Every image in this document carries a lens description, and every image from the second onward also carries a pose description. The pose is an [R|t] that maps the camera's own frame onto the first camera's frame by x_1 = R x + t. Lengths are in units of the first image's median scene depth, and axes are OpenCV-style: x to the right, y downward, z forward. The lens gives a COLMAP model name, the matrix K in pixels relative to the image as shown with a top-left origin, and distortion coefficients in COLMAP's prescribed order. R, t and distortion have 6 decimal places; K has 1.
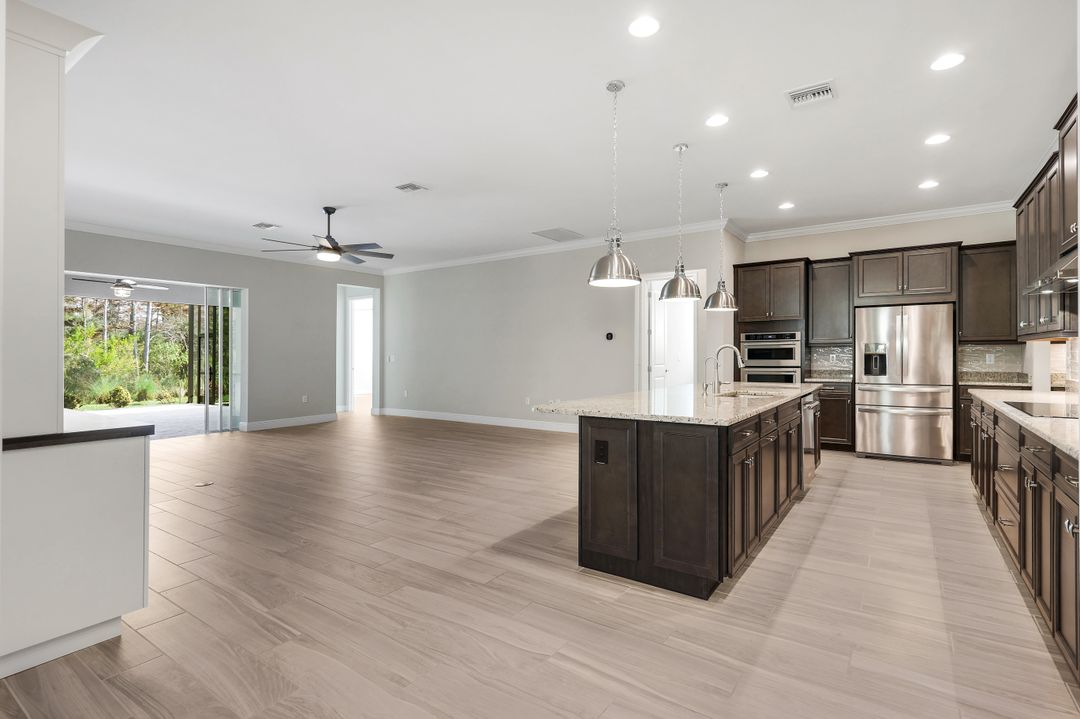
lens RADIAL K [[532.1, 0, 534.4], [0, 532.1, 358.0], [0, 0, 1]] dist [0.000709, -0.000574]
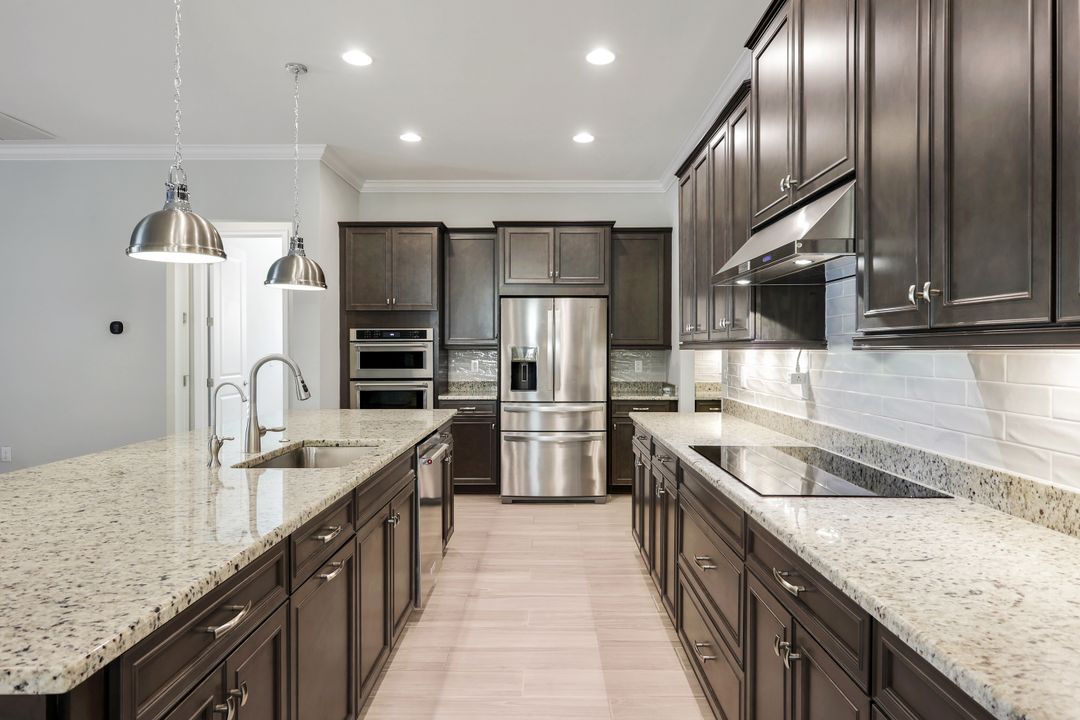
lens RADIAL K [[649.4, 0, 545.5], [0, 649.4, 359.8], [0, 0, 1]] dist [0.023856, 0.000559]
pose [[0.821943, -0.002926, 0.569562, 0.155163], [-0.002040, 0.999965, 0.008082, -0.017616], [-0.569566, -0.007805, 0.821909, 0.247092]]
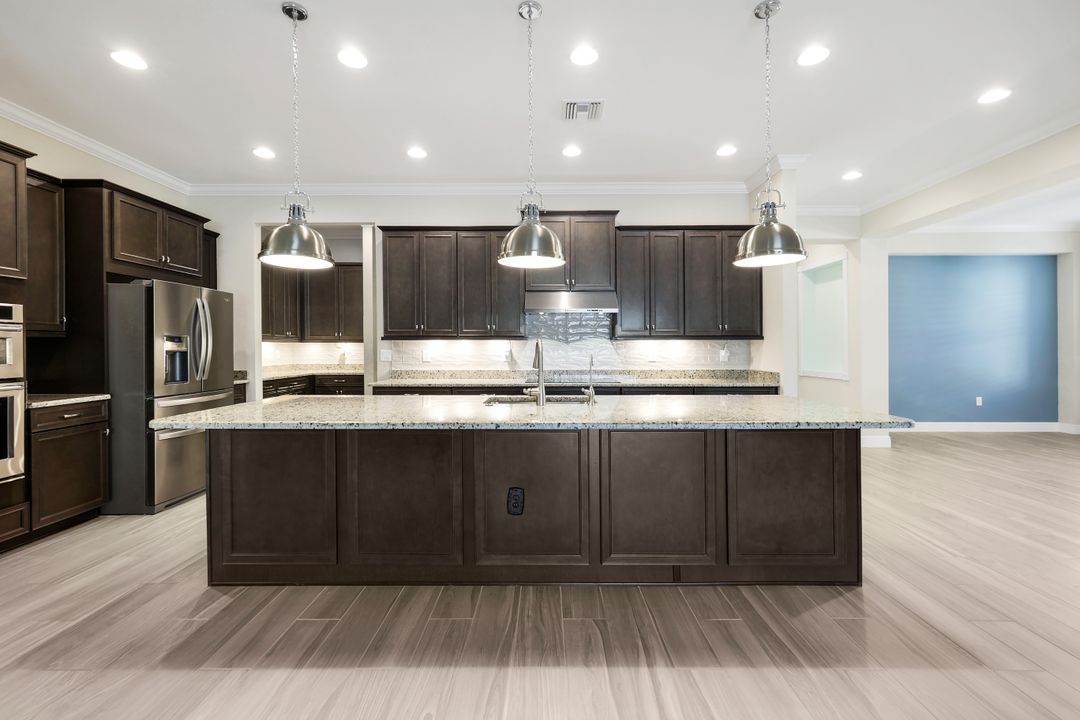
lens RADIAL K [[469.5, 0, 551.6], [0, 469.5, 349.6], [0, 0, 1]] dist [0.004300, 0.000715]
pose [[-0.583164, 0.001770, 0.812353, -0.132394], [0.008541, 0.999956, 0.003953, -0.008175], [-0.812310, 0.009244, -0.583153, 0.970152]]
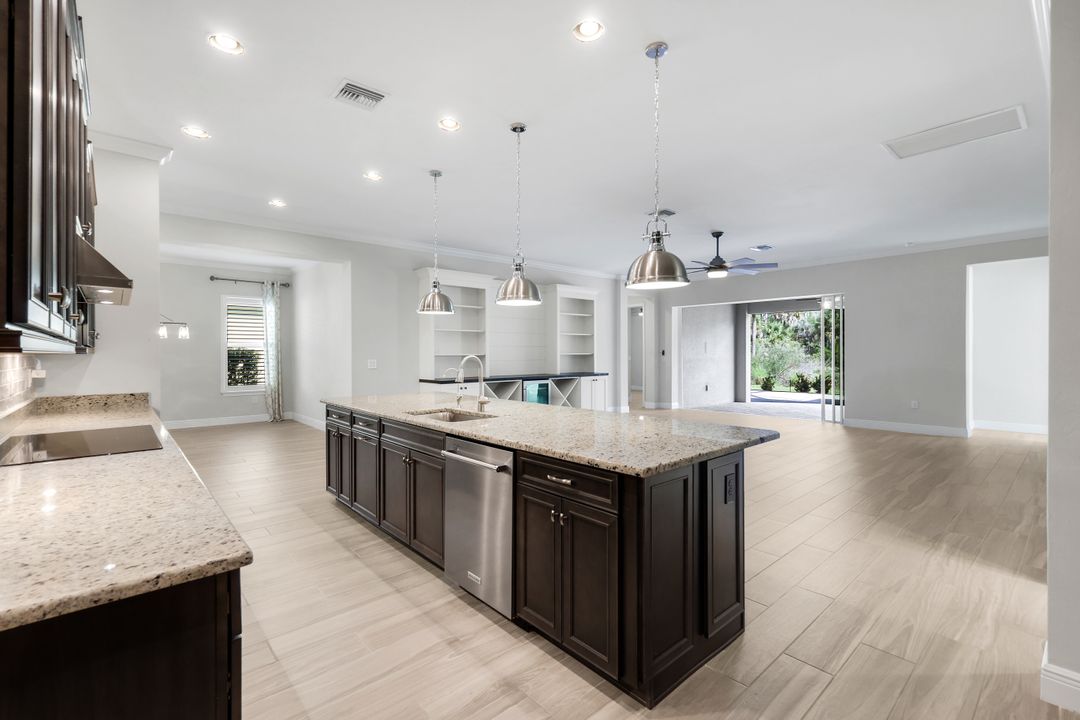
lens RADIAL K [[469.5, 0, 537.9], [0, 469.5, 352.6], [0, 0, 1]] dist [0.004300, 0.000715]
pose [[-0.242476, 0.004920, -0.970145, 0.756083], [0.000925, 0.999988, 0.004840, -0.022461], [0.970157, 0.000276, -0.242478, 0.905203]]
